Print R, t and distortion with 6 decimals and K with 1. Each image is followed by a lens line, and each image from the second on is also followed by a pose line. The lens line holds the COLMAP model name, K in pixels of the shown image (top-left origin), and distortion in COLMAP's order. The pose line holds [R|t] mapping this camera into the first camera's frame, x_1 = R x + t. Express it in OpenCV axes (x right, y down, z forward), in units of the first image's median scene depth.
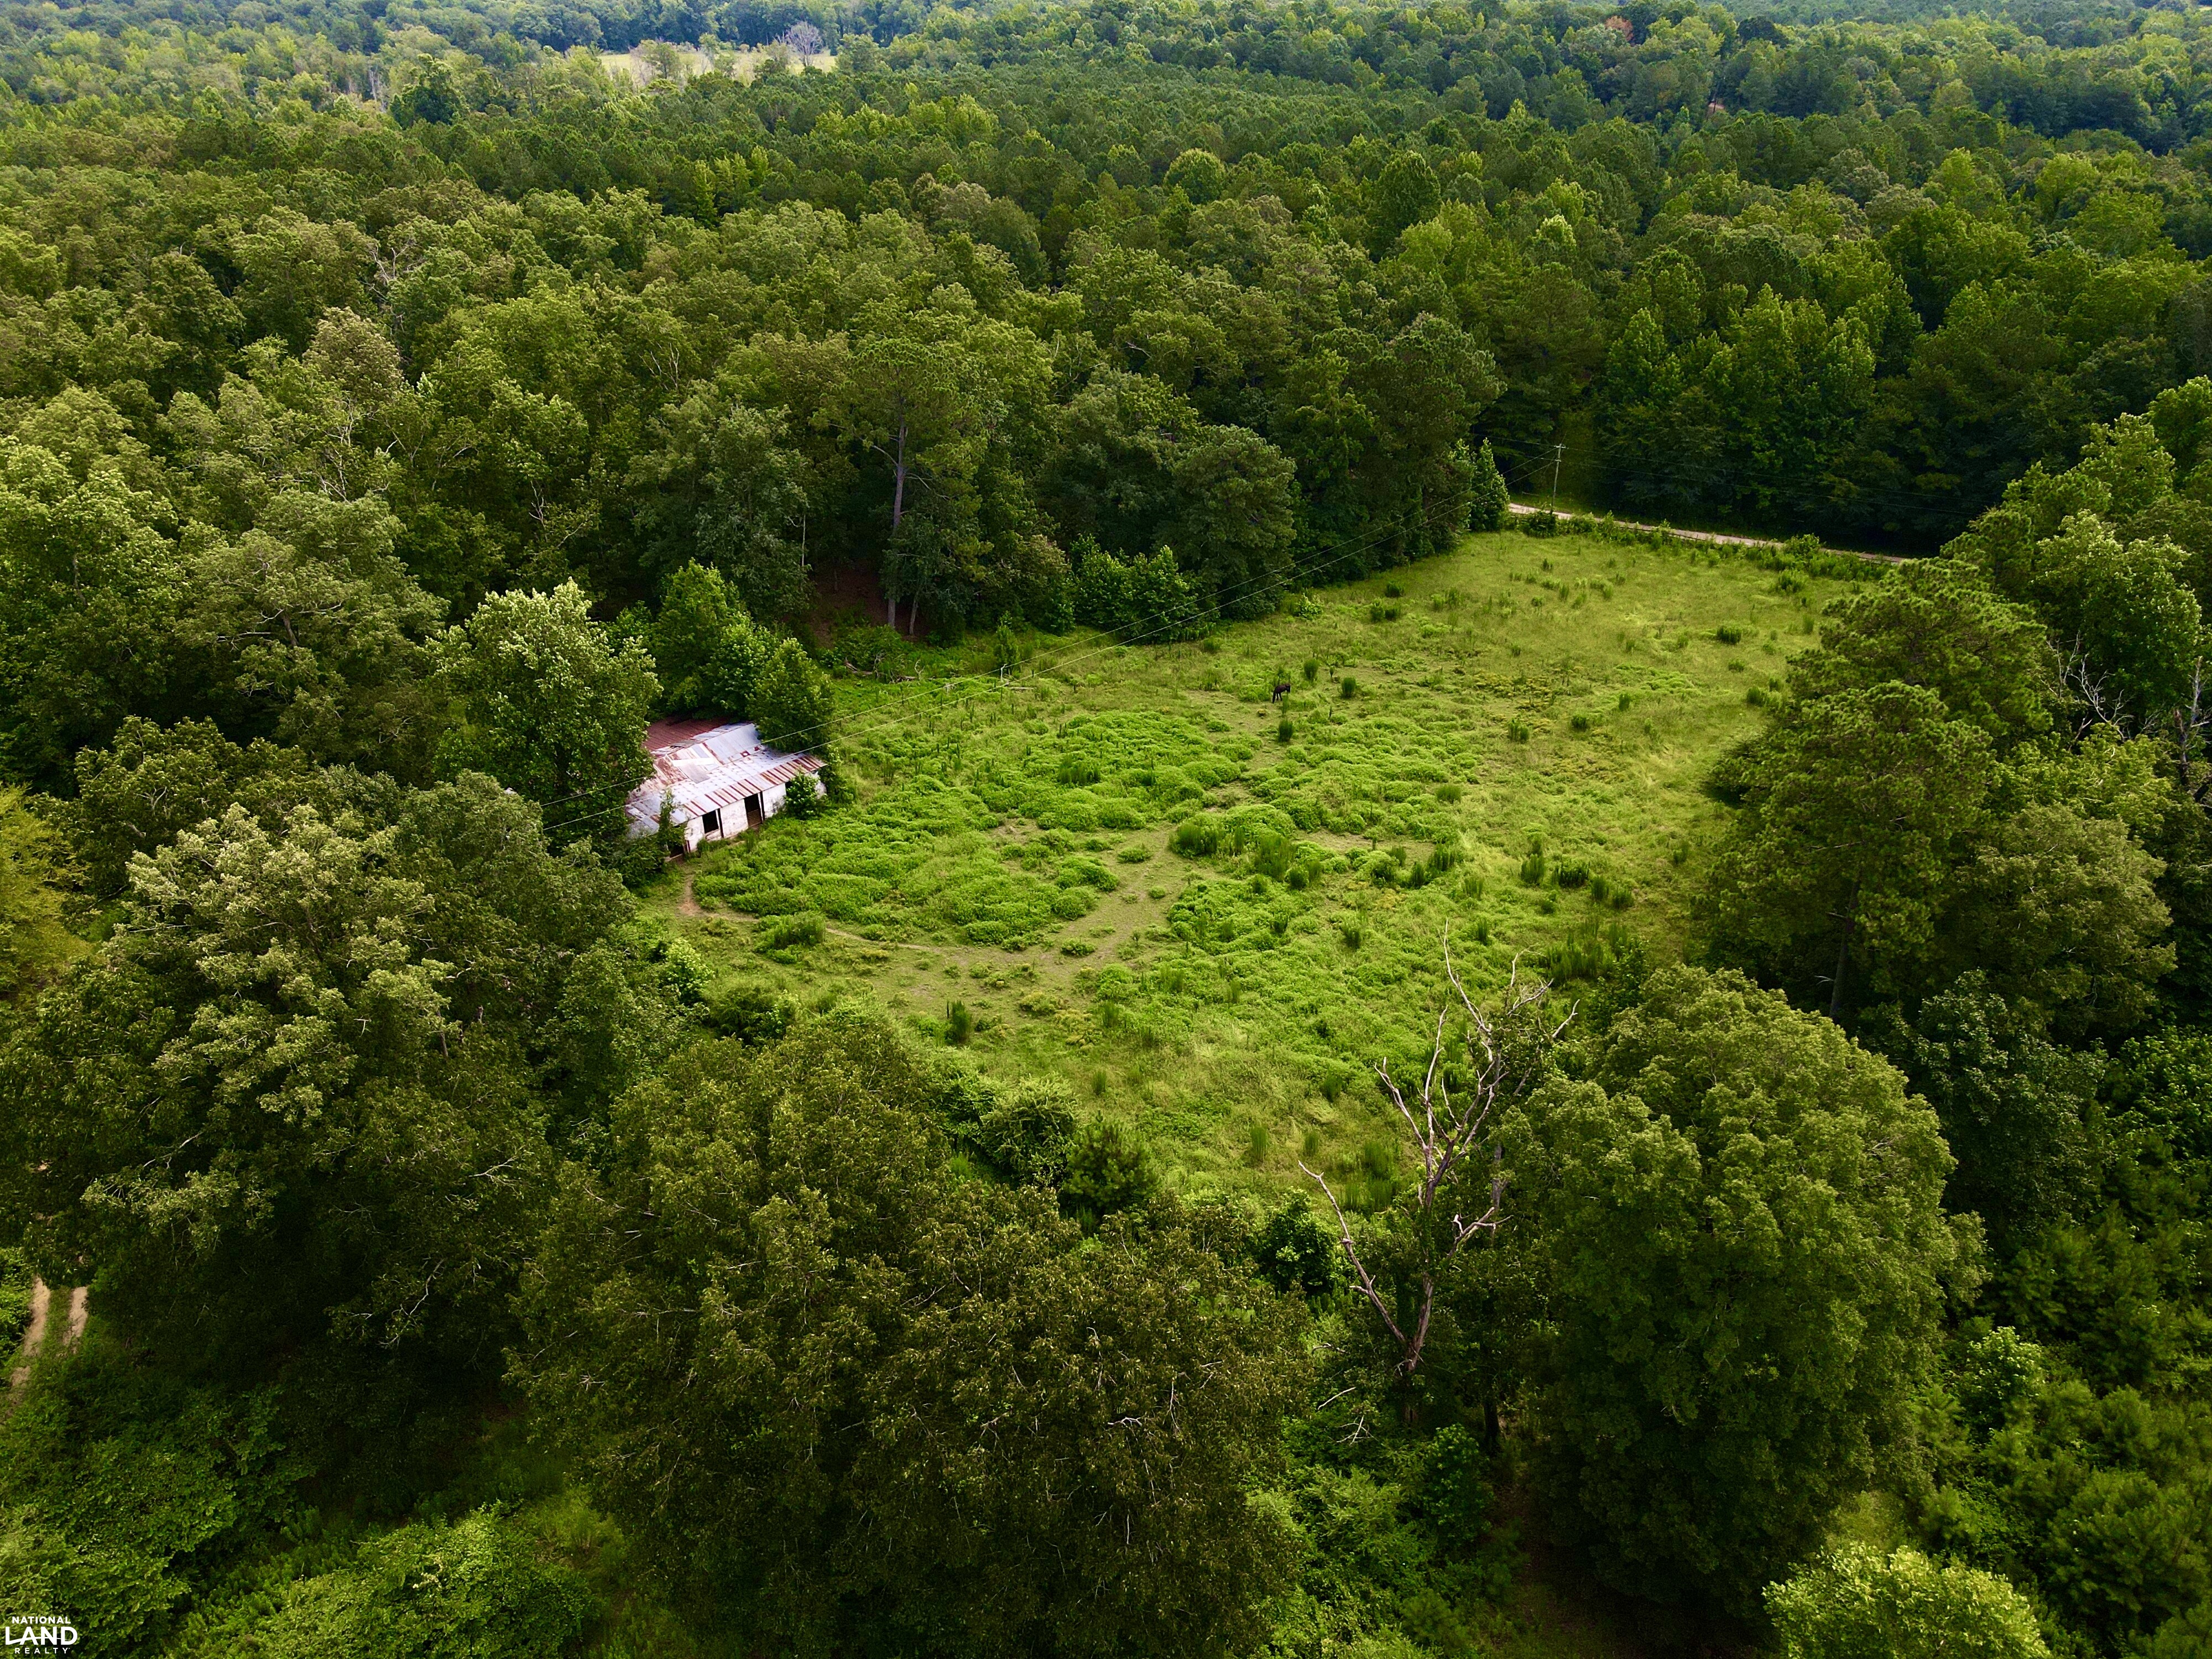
lens RADIAL K [[1645.4, 0, 1106.0], [0, 1645.4, 829.5], [0, 0, 1]] dist [0.002110, -0.002027]
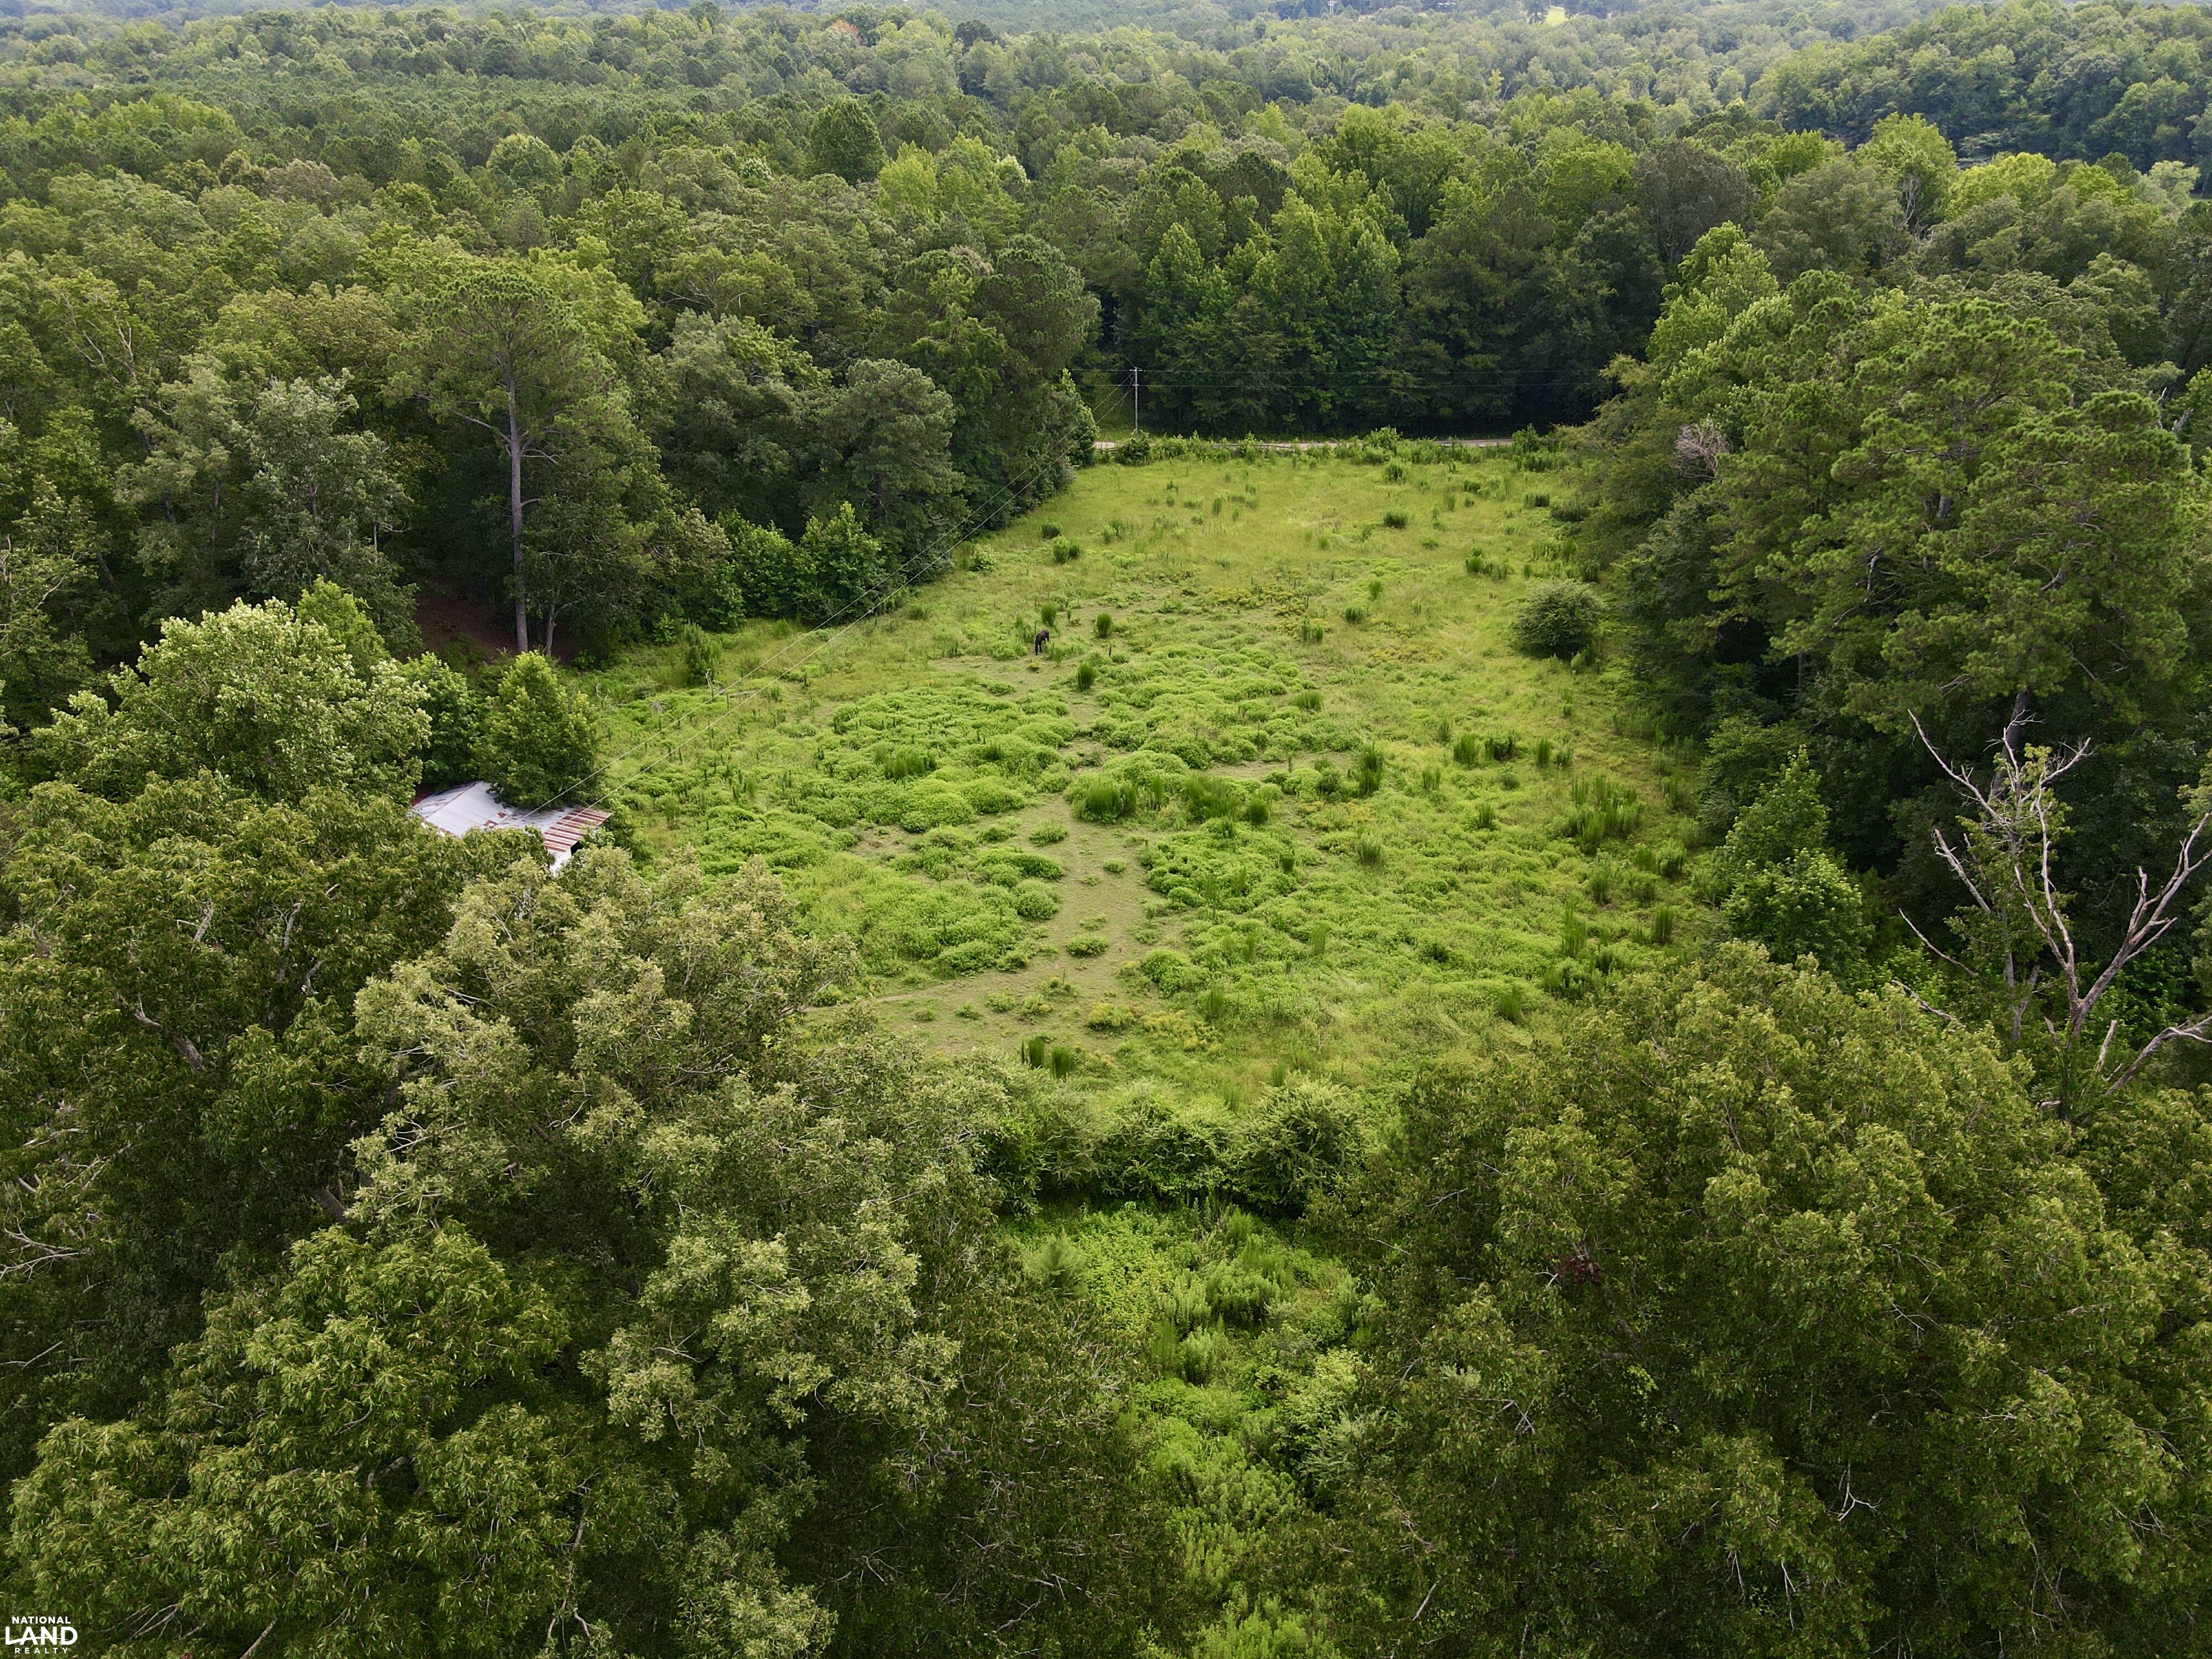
lens RADIAL K [[1645.4, 0, 1106.0], [0, 1645.4, 829.5], [0, 0, 1]] dist [0.002110, -0.002027]
pose [[0.878840, -0.214333, 0.426265, -0.269549], [0.227341, 0.973593, 0.020825, 0.002382], [-0.419472, 0.078606, 0.904359, 0.224534]]
